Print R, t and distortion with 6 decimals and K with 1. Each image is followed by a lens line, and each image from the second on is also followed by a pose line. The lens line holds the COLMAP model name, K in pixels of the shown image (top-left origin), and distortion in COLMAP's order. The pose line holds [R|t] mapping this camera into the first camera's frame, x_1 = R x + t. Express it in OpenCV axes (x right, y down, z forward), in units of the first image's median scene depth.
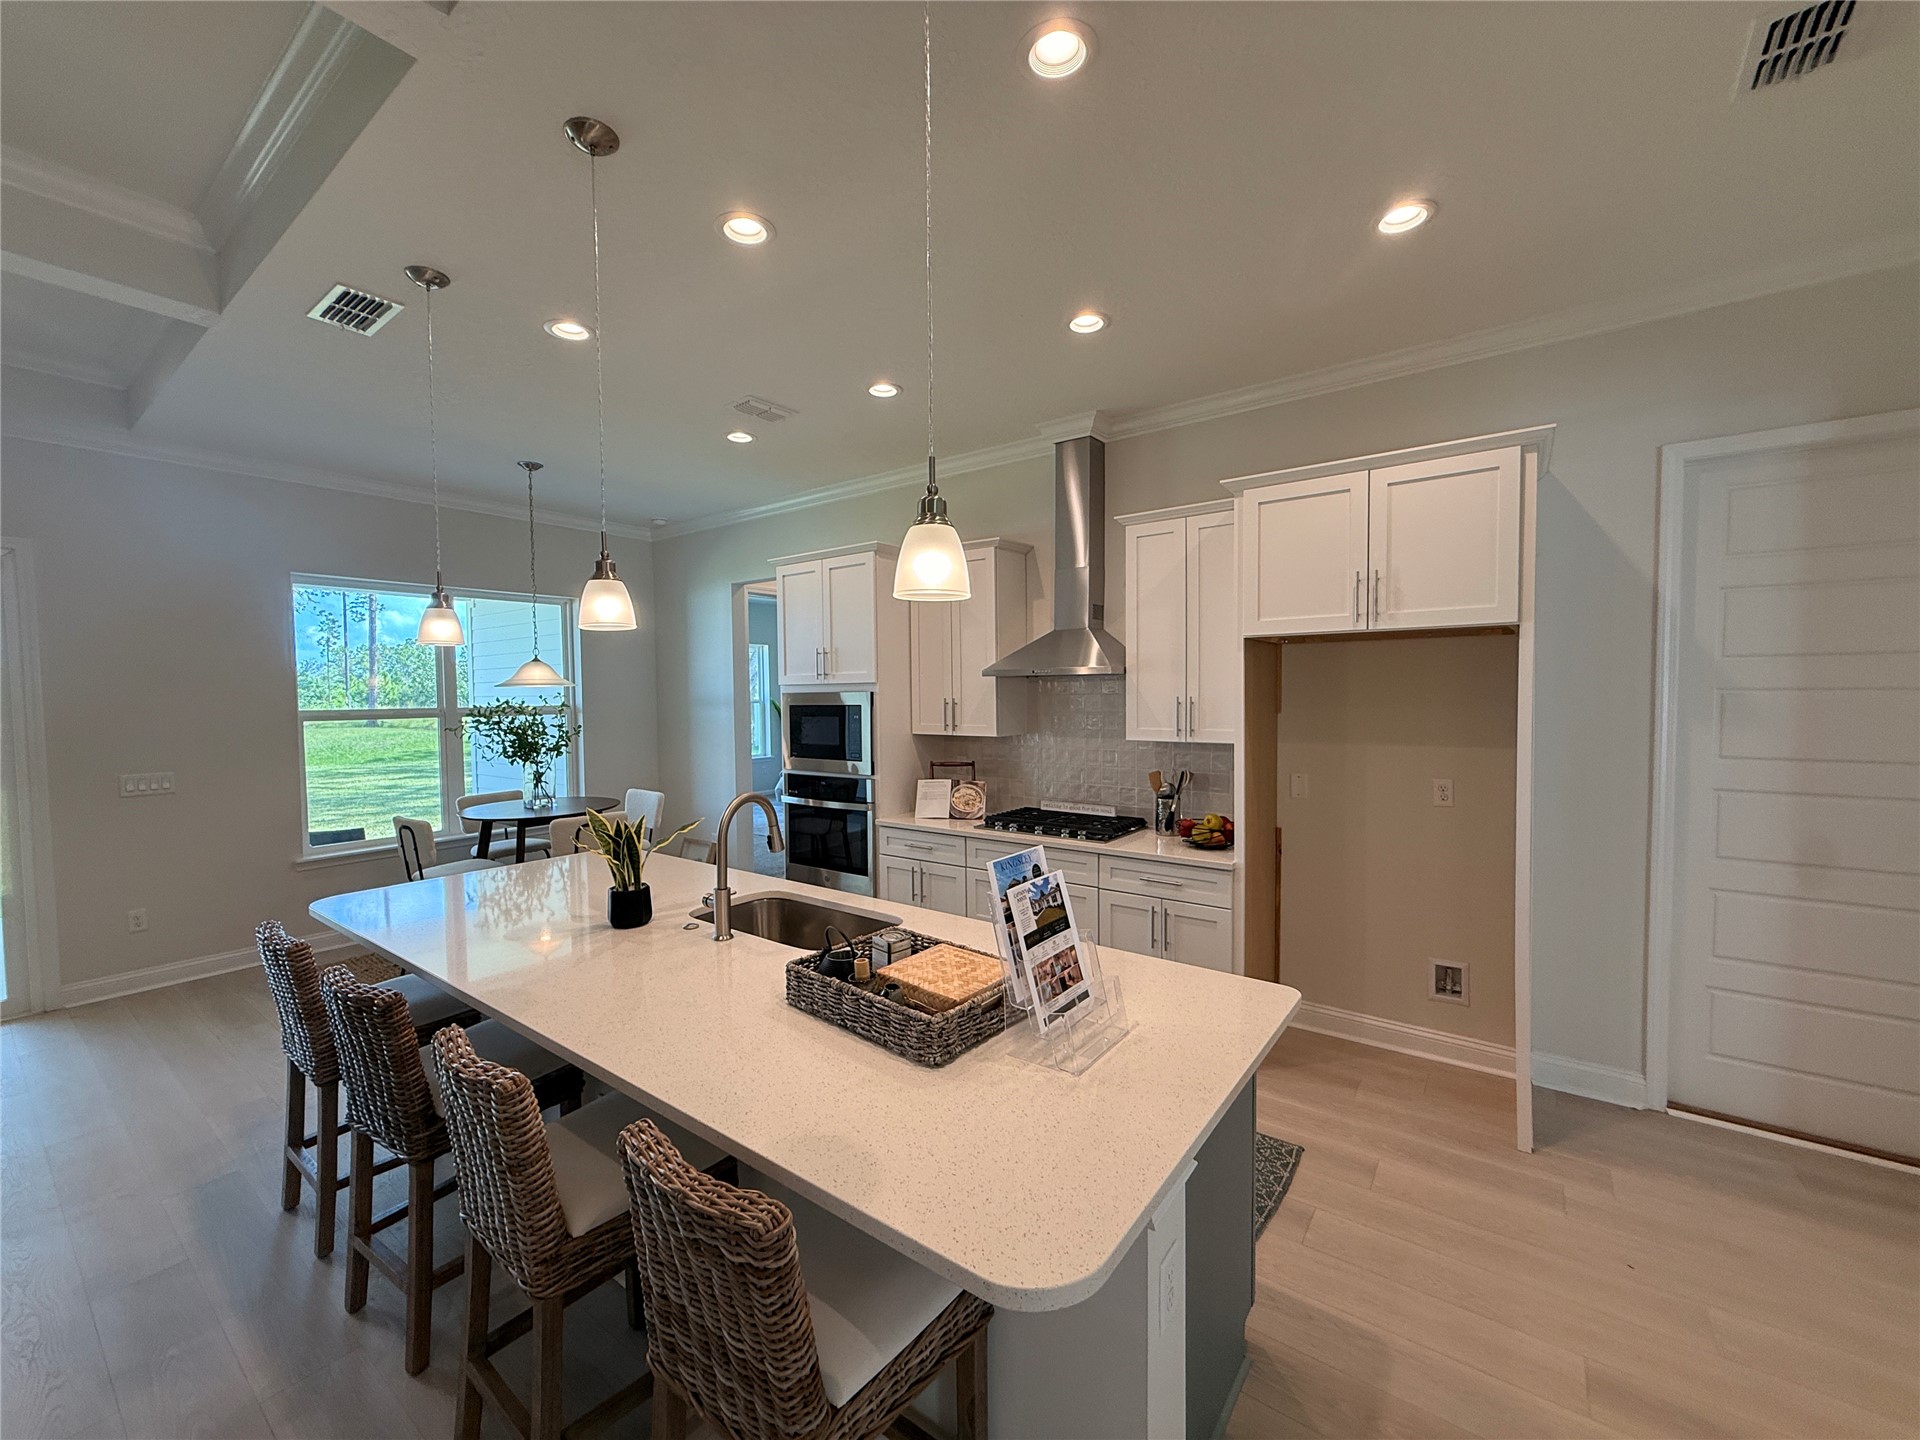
lens RADIAL K [[765.9, 0, 960.0], [0, 765.9, 720.0], [0, 0, 1]] dist [-0.000063, -0.000196]
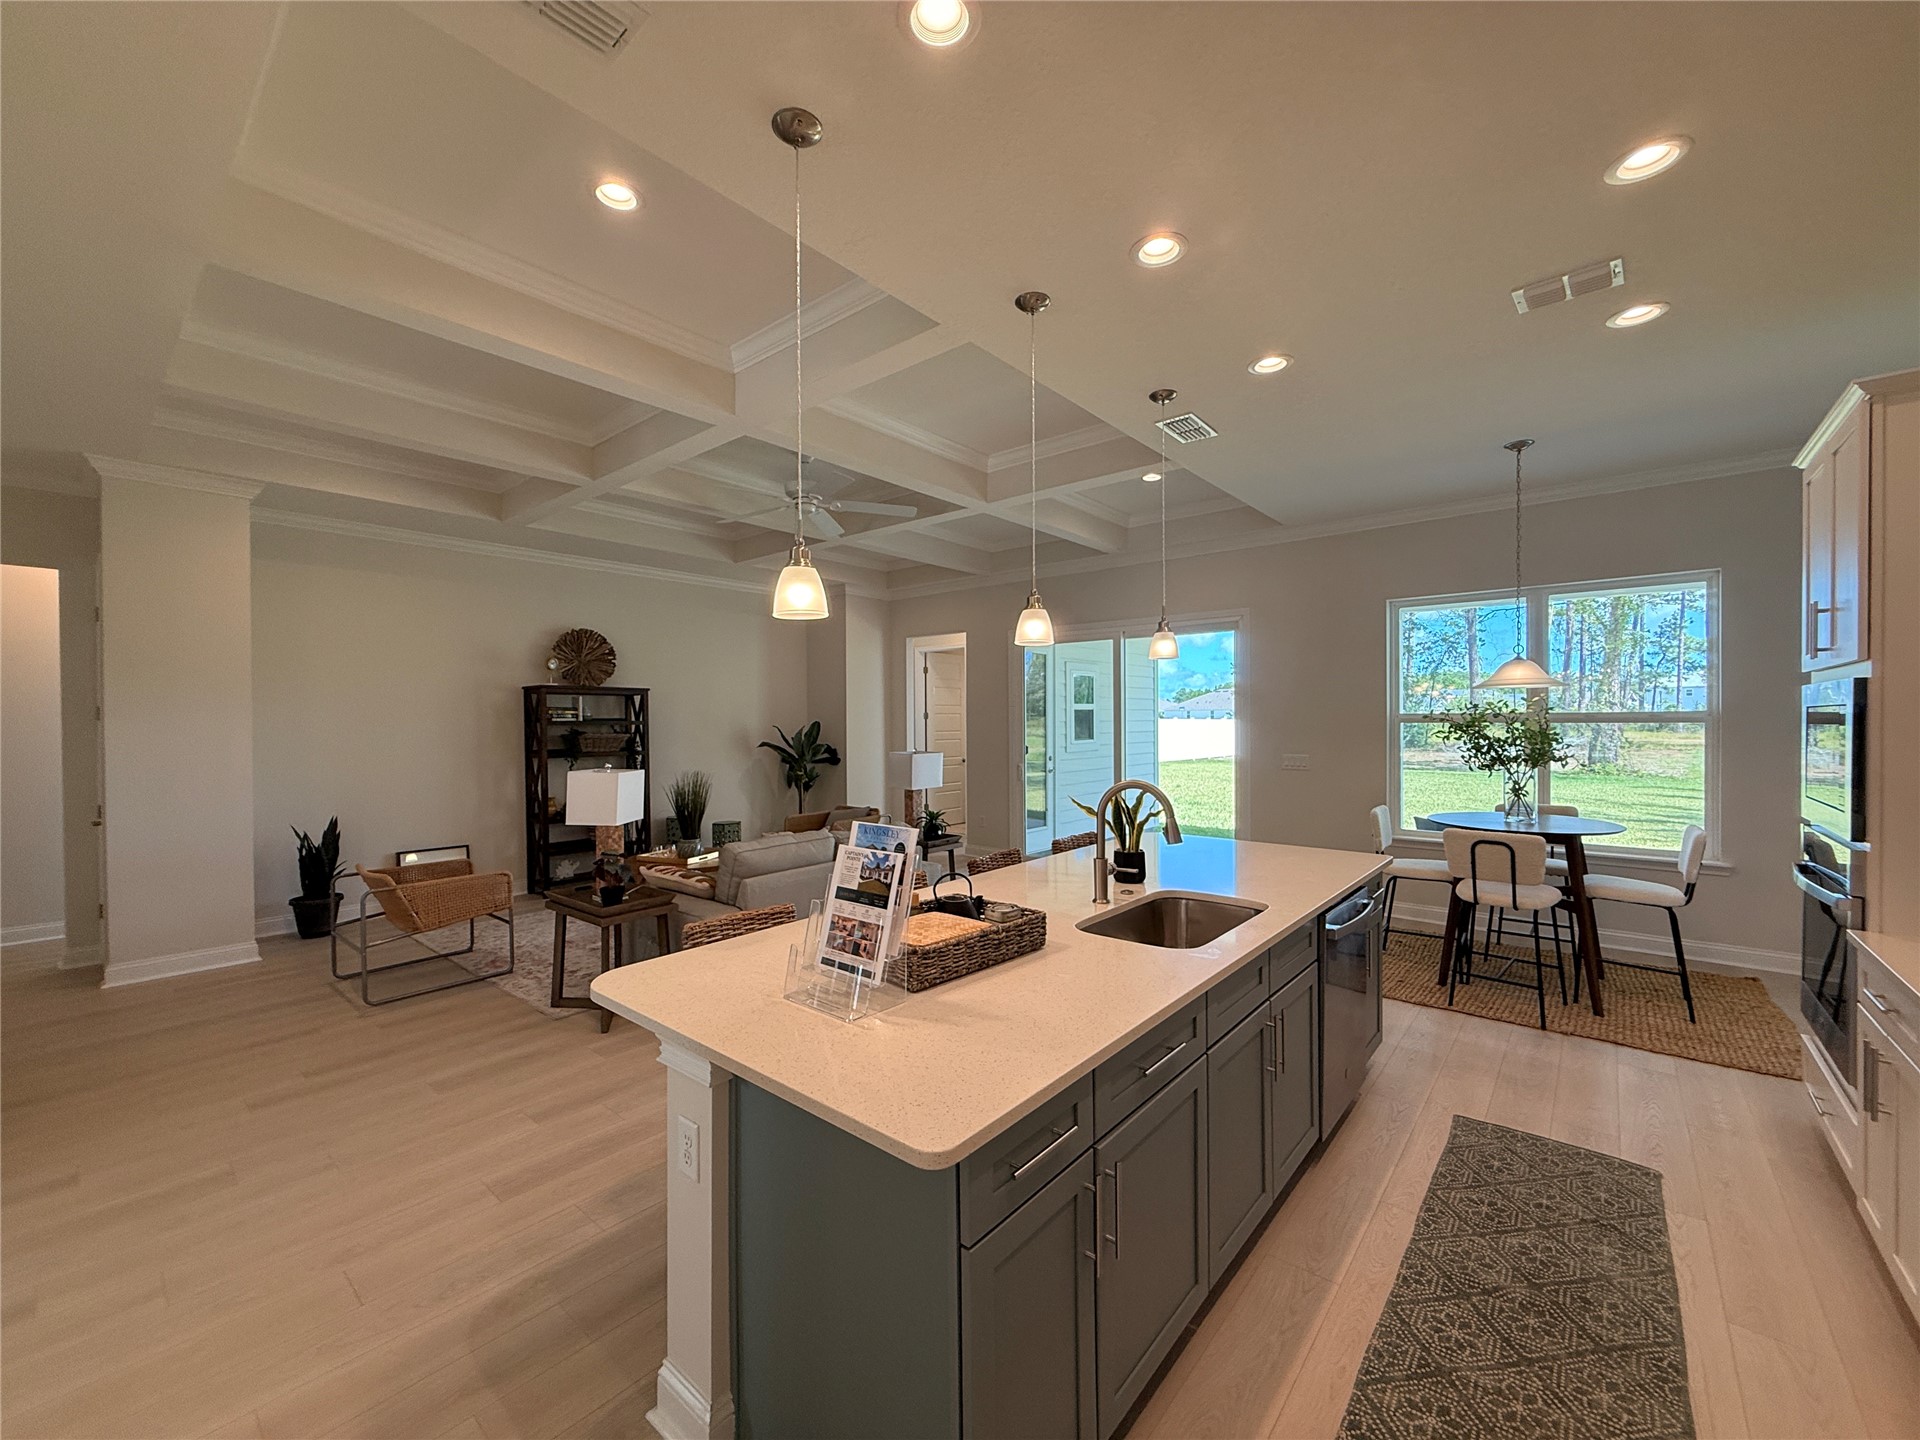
lens RADIAL K [[765.9, 0, 960.0], [0, 765.9, 720.0], [0, 0, 1]] dist [-0.000063, -0.000196]
pose [[-0.064379, 0.015501, -0.997805, 0.428583], [-0.031106, 0.999362, 0.017533, 0.000364], [0.997441, 0.032167, -0.063856, 0.432903]]
